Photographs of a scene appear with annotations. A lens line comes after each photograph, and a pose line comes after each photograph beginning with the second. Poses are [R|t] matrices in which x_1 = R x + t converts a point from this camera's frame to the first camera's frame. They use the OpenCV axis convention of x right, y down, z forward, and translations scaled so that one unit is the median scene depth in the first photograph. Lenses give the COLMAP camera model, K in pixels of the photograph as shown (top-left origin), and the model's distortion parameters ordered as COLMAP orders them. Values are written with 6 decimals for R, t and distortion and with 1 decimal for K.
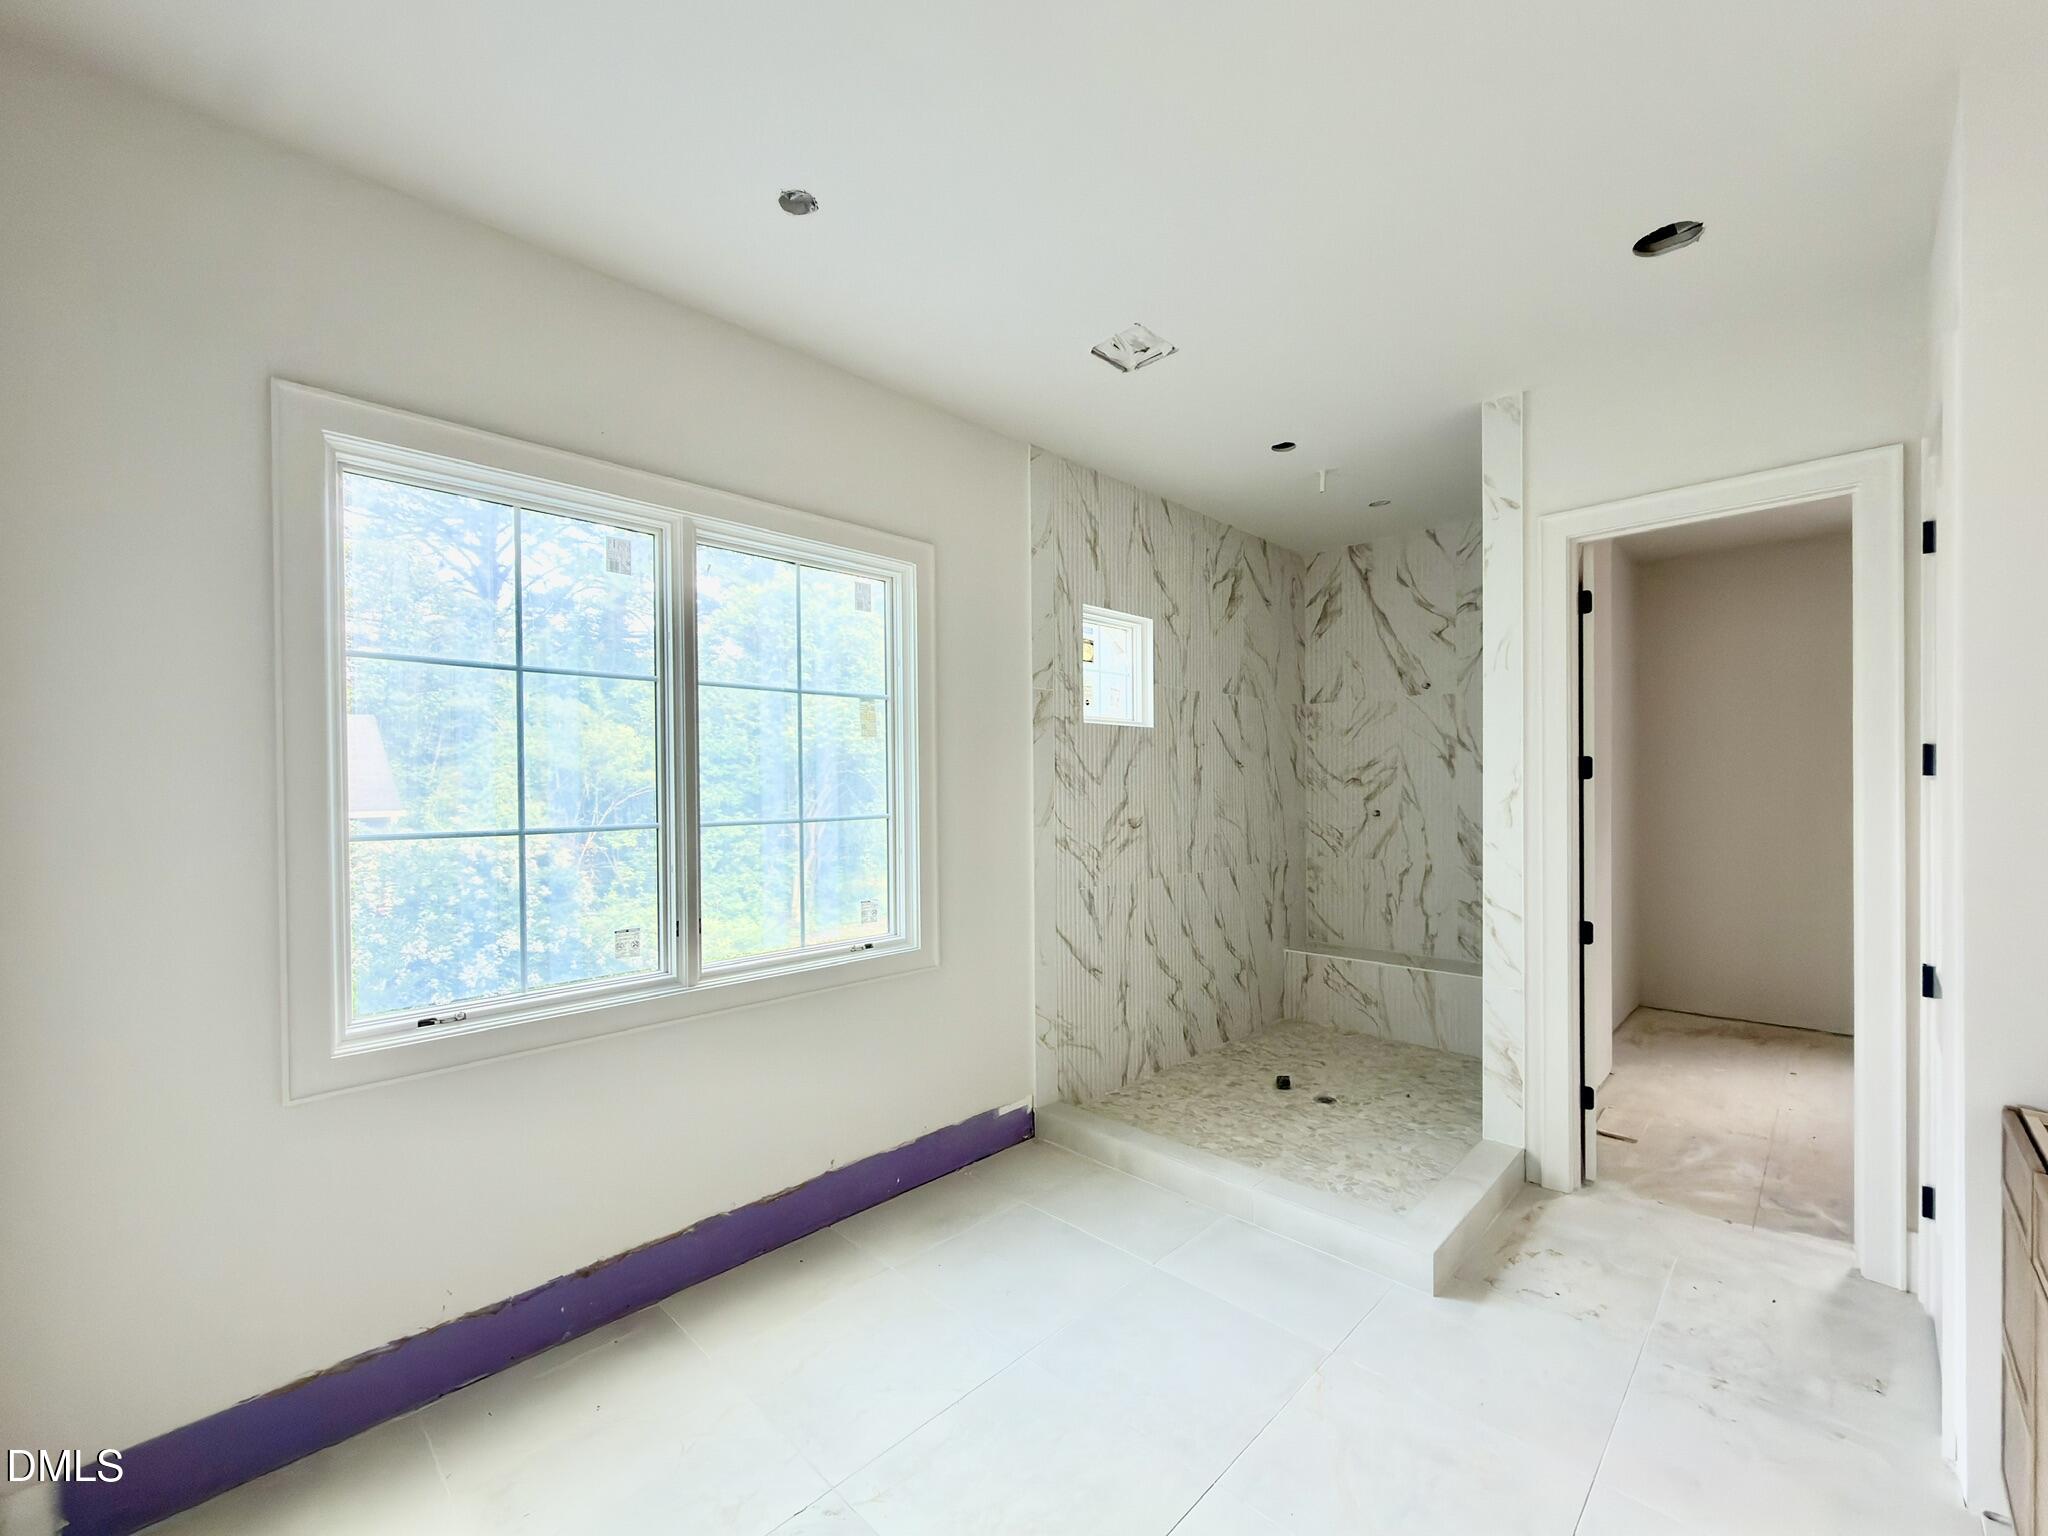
lens RADIAL K [[817.0, 0, 998.1], [0, 817.0, 788.2], [0, 0, 1]] dist [-0.001761, 0.000113]
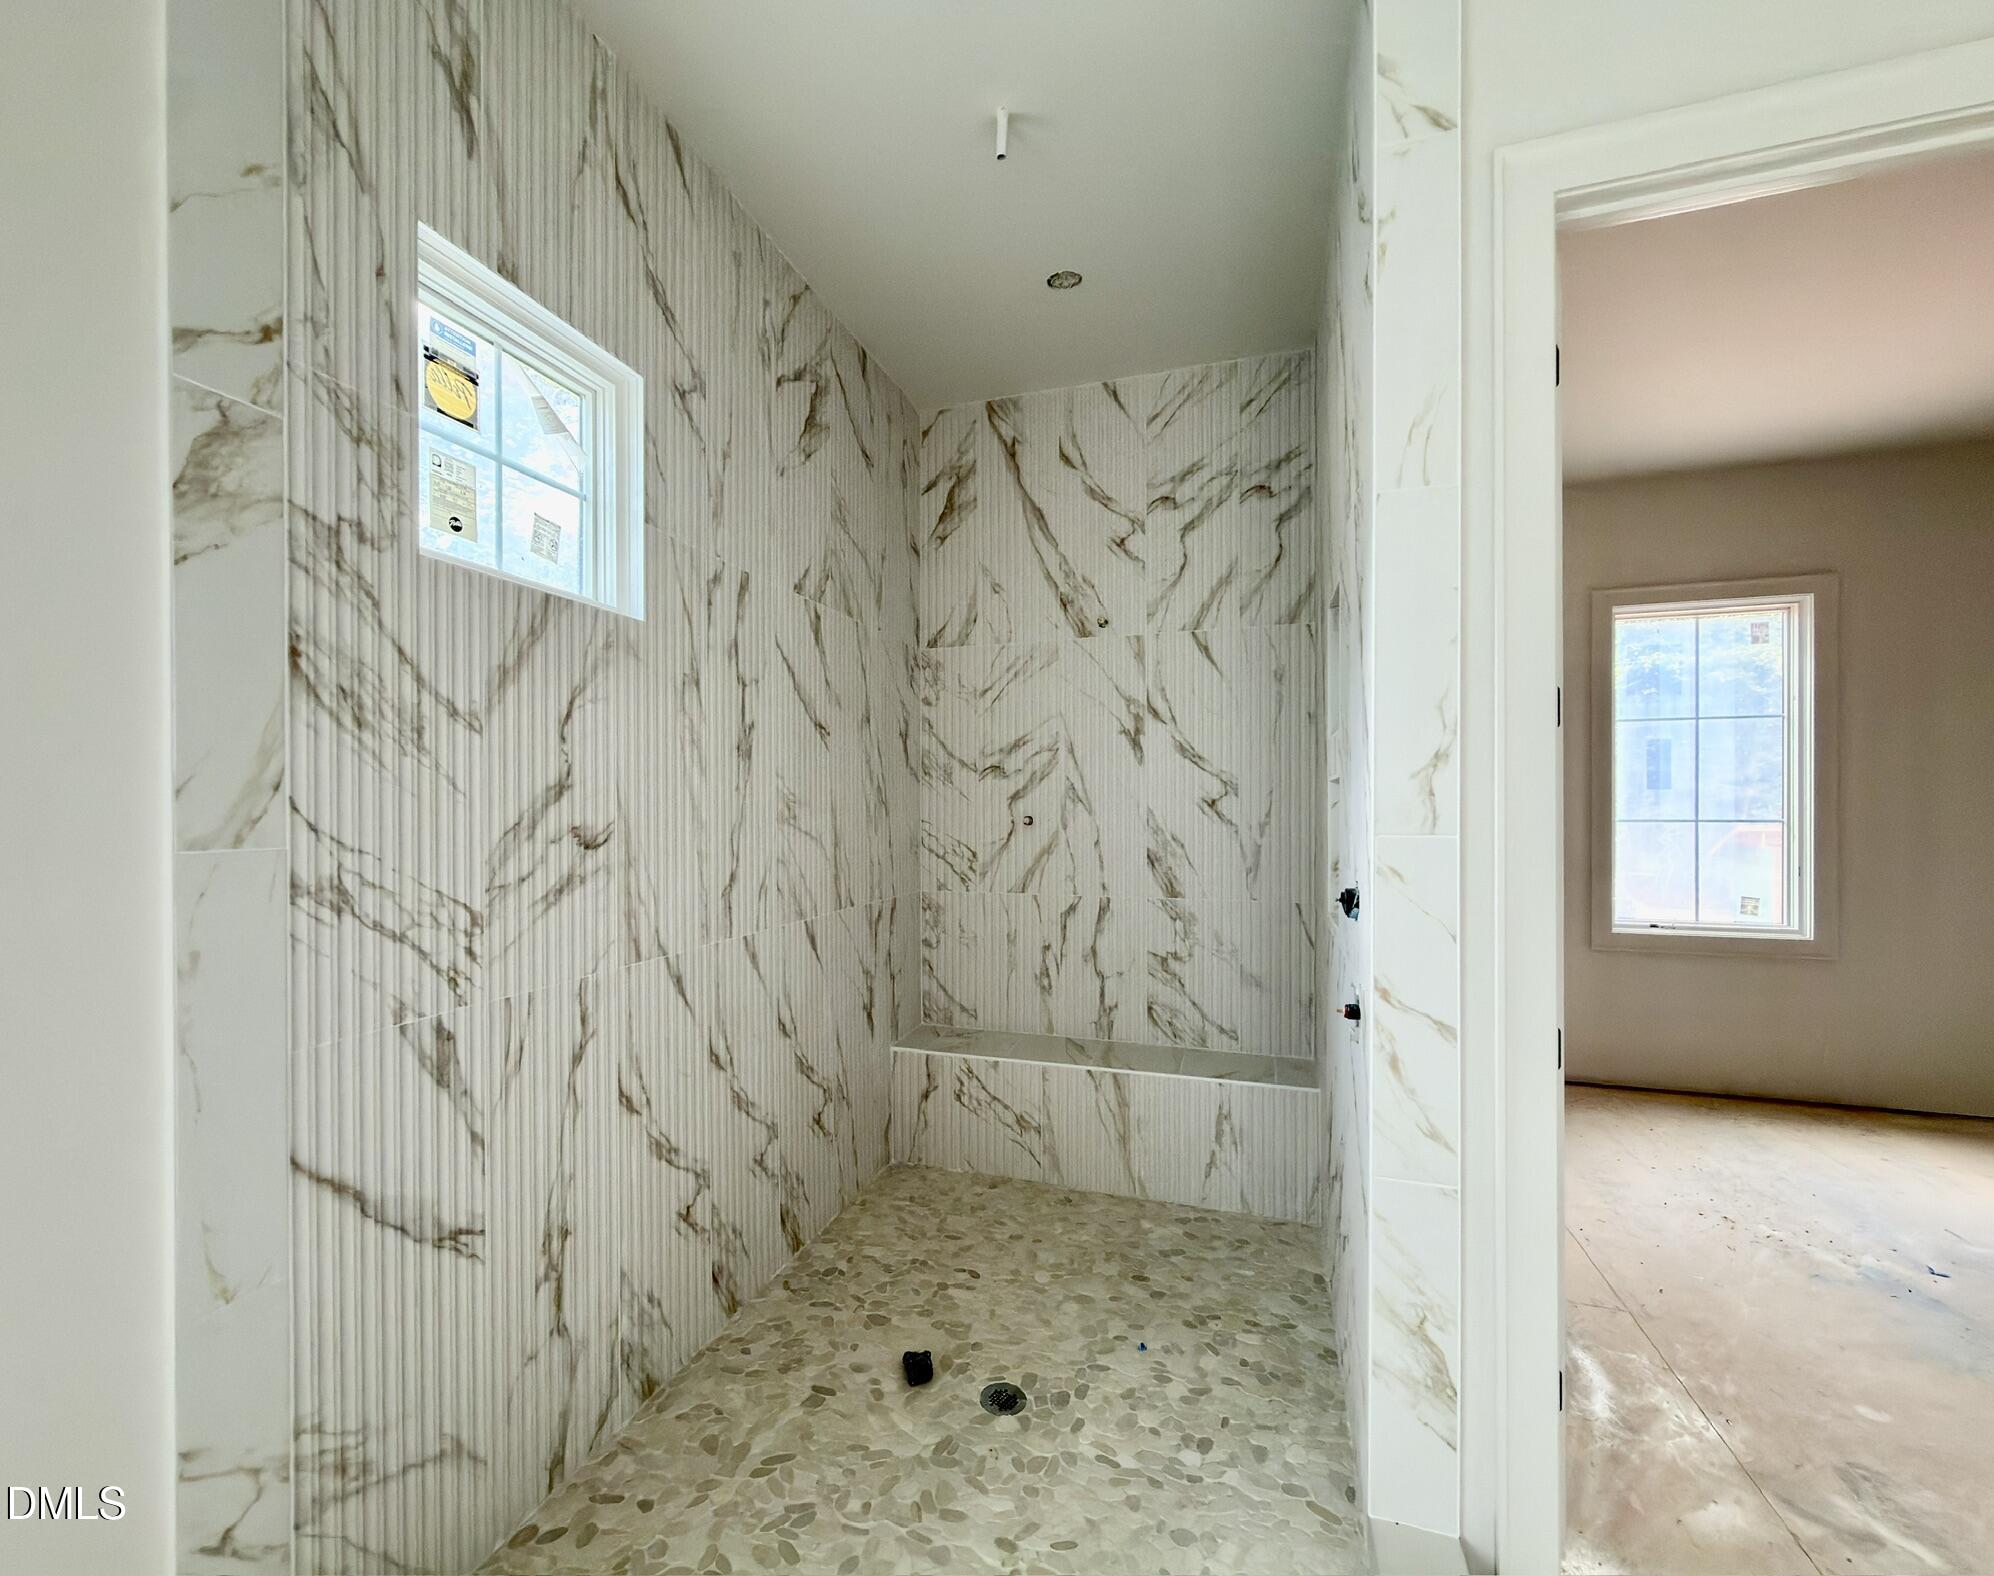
lens RADIAL K [[857.3, 0, 980.3], [0, 857.3, 819.2], [0, 0, 1]] dist [-0.001142, 0.001168]
pose [[0.877735, 0.001218, 0.479145, 0.187866], [-0.006881, 0.999926, 0.010063, 0.040247], [-0.479097, -0.012130, 0.877678, 0.739015]]
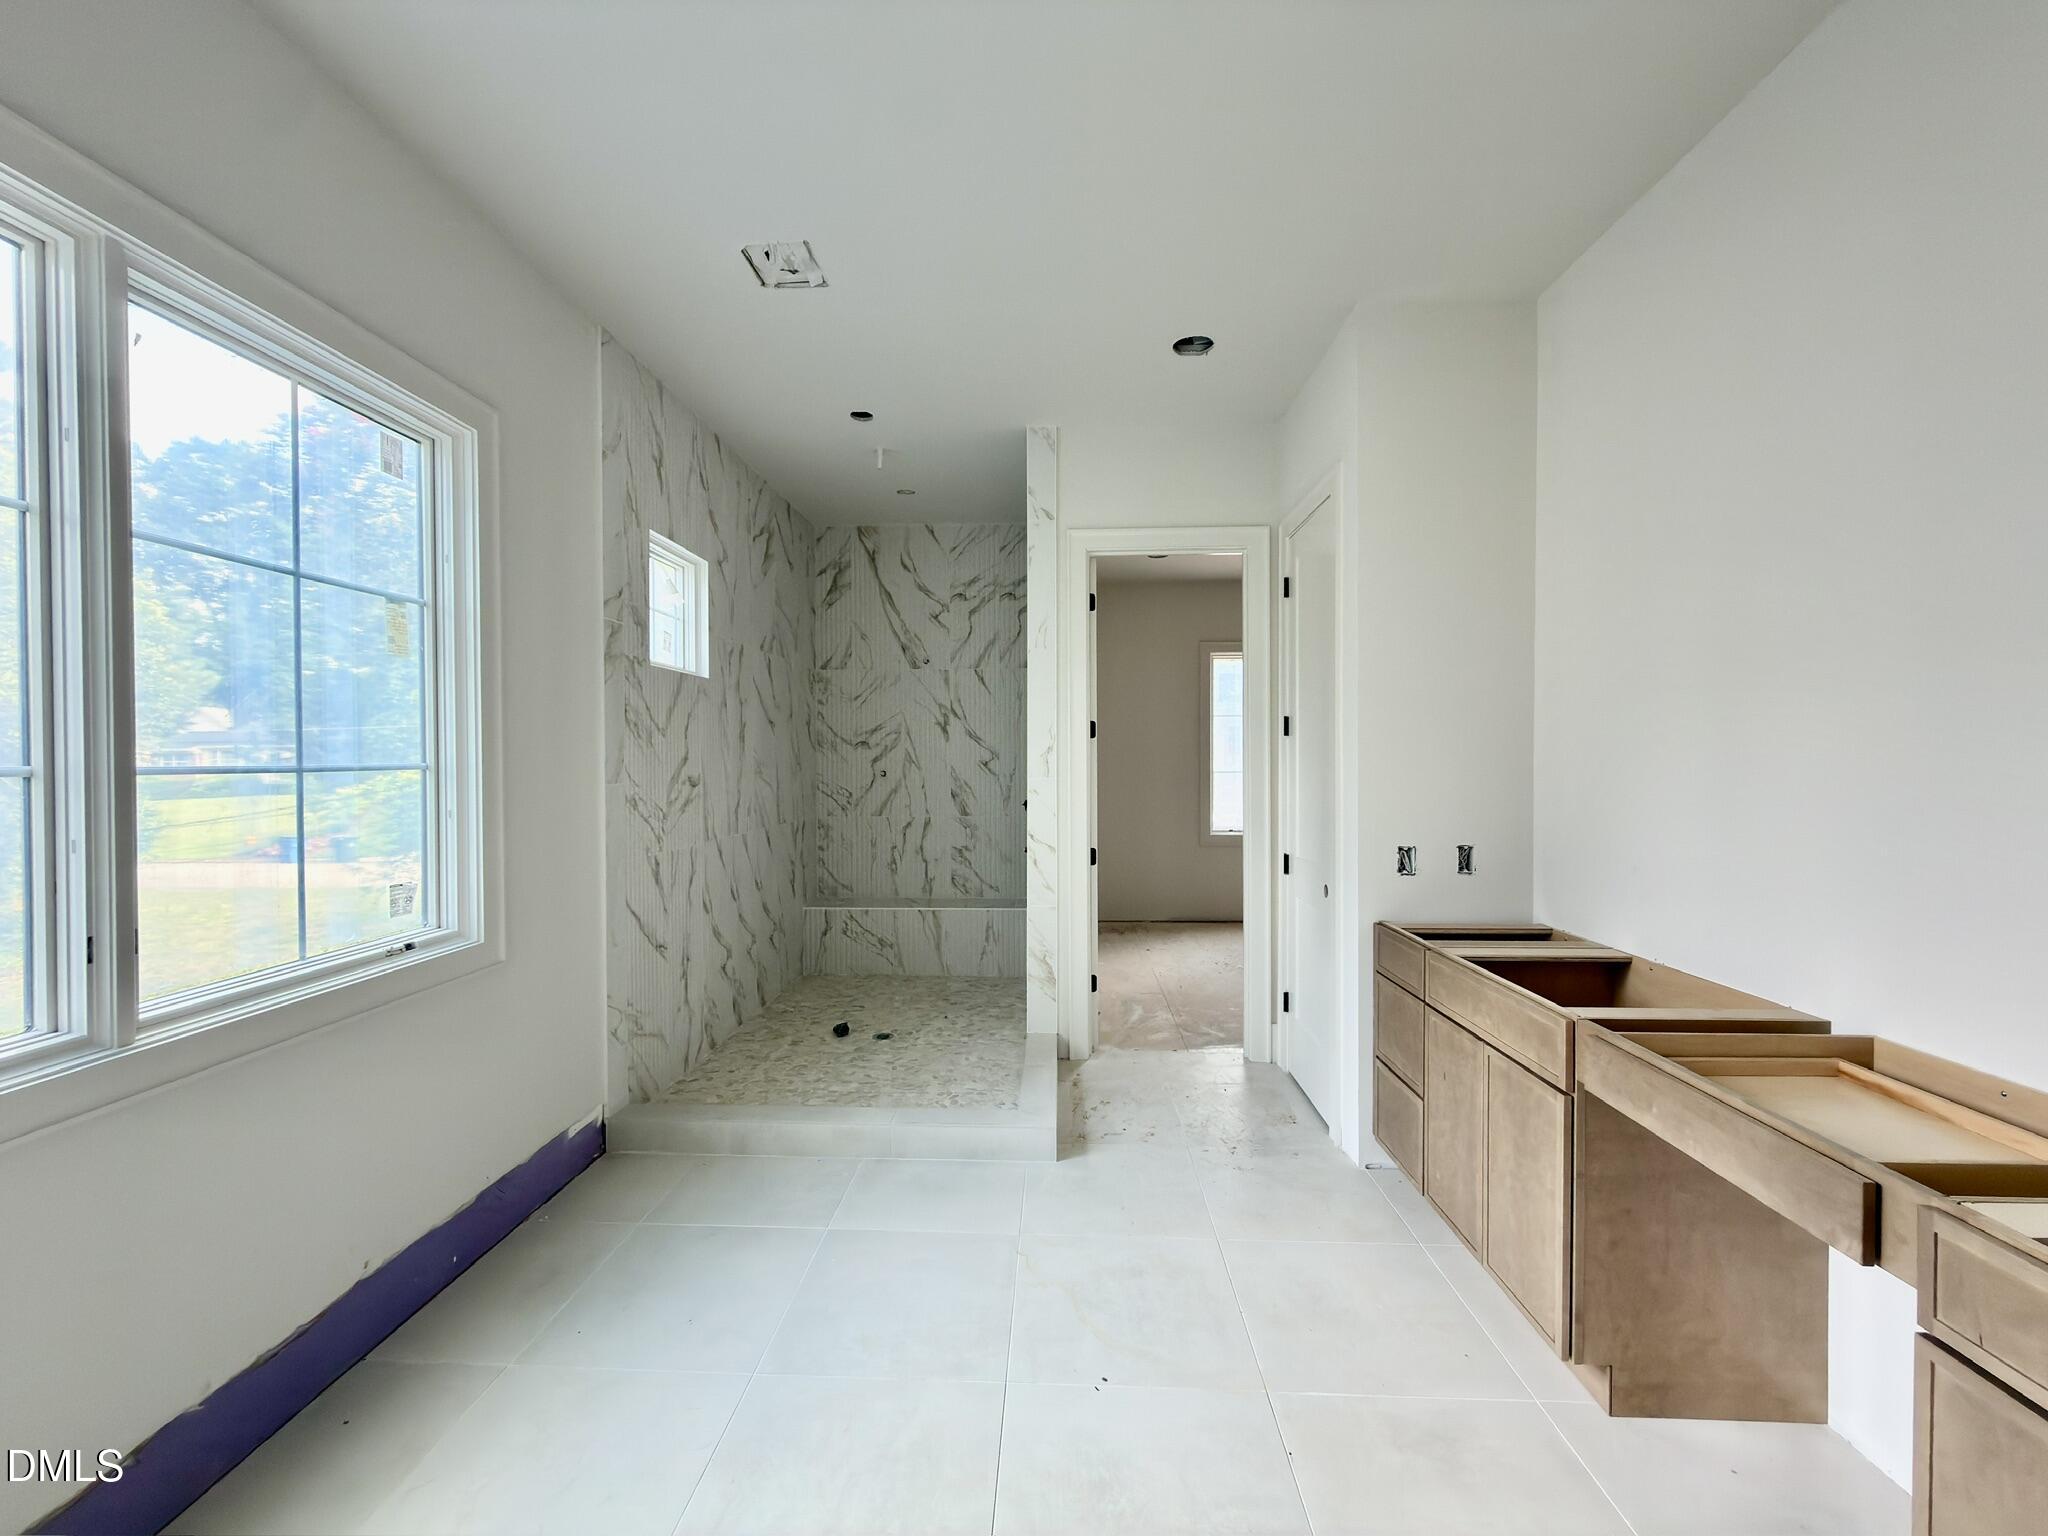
lens RADIAL K [[817.0, 0, 994.0], [0, 817.0, 764.3], [0, 0, 1]] dist [-0.001761, 0.000113]
pose [[0.747276, 0.005757, 0.664489, -0.268532], [-0.004759, 0.999983, -0.003311, 0.036345], [-0.664497, -0.000688, 0.747291, 0.136166]]
